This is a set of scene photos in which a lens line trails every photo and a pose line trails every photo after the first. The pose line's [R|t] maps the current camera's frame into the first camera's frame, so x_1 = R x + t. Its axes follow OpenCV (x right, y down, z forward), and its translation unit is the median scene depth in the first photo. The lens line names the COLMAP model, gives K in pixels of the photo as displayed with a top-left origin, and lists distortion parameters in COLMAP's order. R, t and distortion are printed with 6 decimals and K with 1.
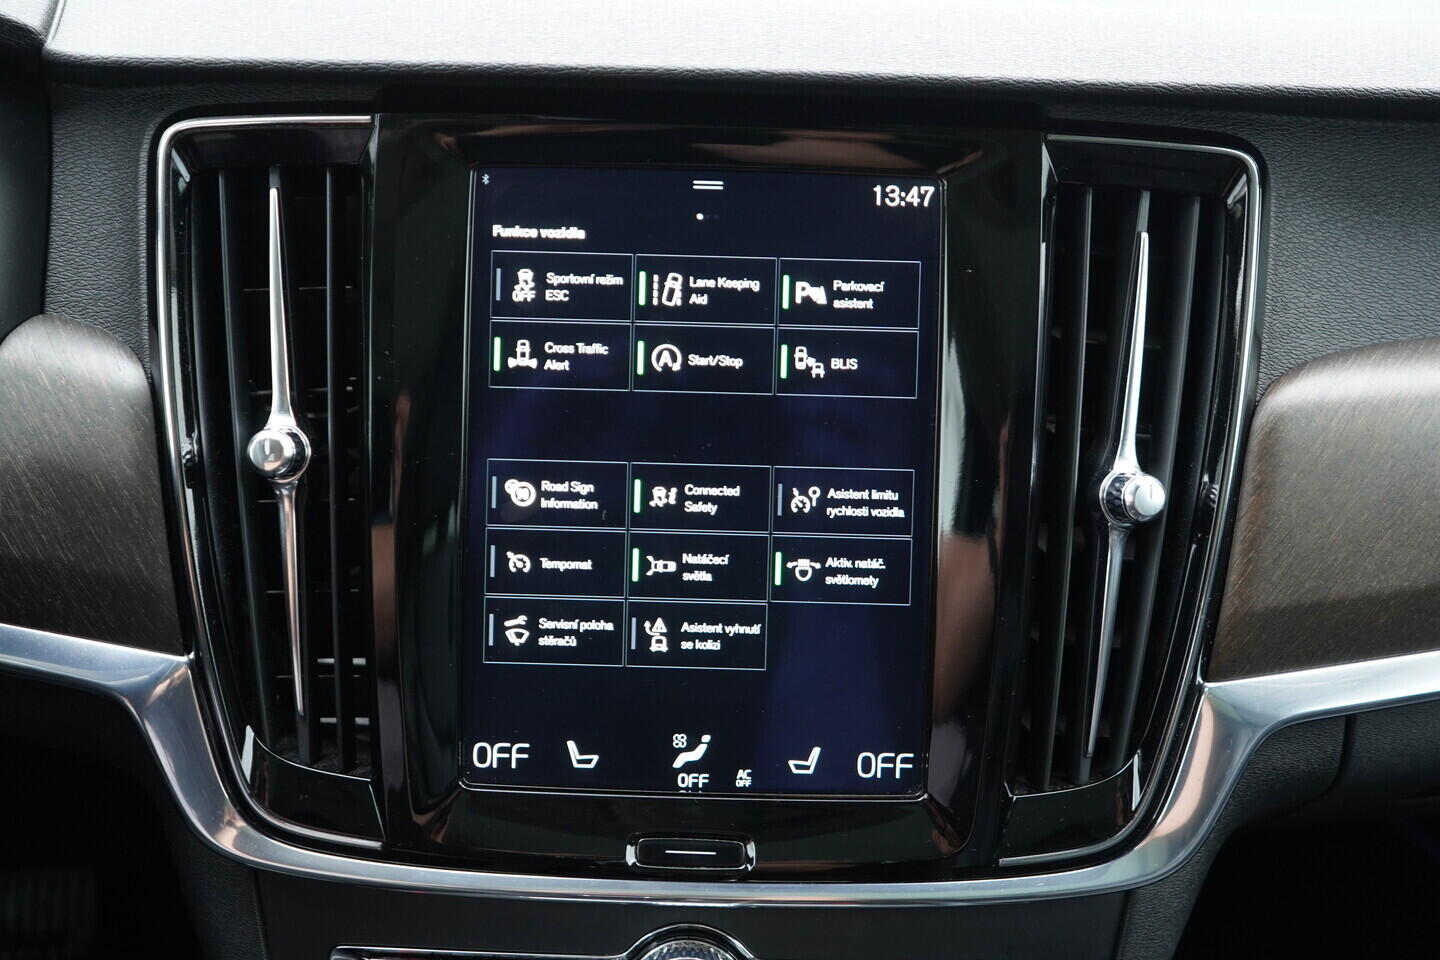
lens RADIAL K [[1545.2, 0, 717.8], [0, 1545.2, 470.7], [0, 0, 1]] dist [0.000896, 0.000000]
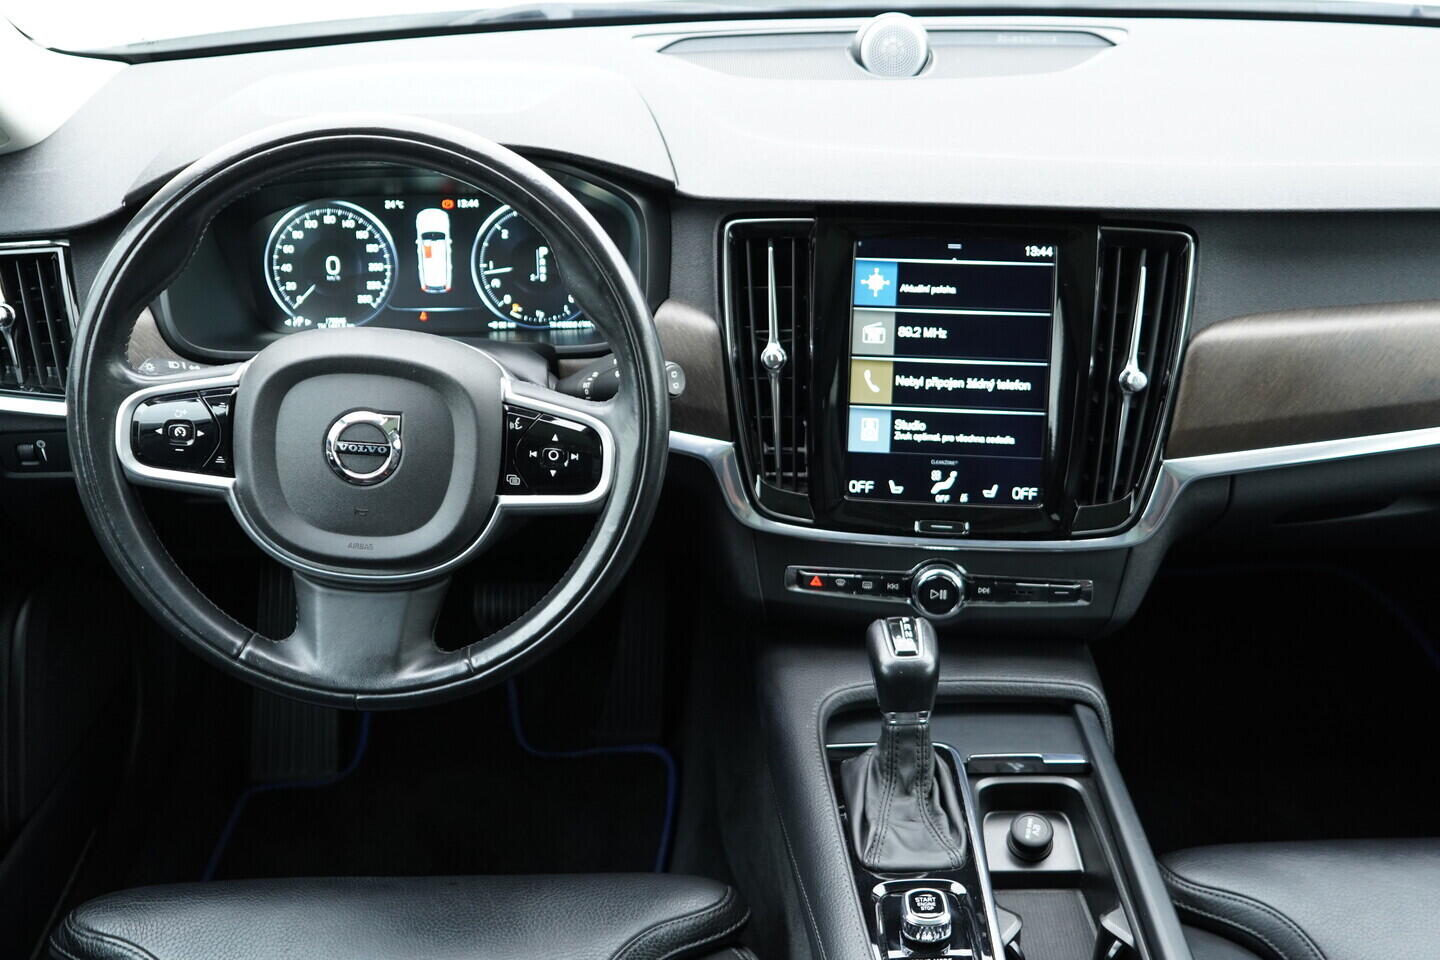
lens RADIAL K [[1545.2, 0, 725.4], [0, 1545.2, 481.5], [0, 0, 1]] dist [0.000896, 0.000000]
pose [[0.994825, 0.017000, -0.100166, -0.111814], [-0.008424, 0.996309, 0.085425, -0.025858], [0.101249, -0.084139, 0.991297, -1.399787]]
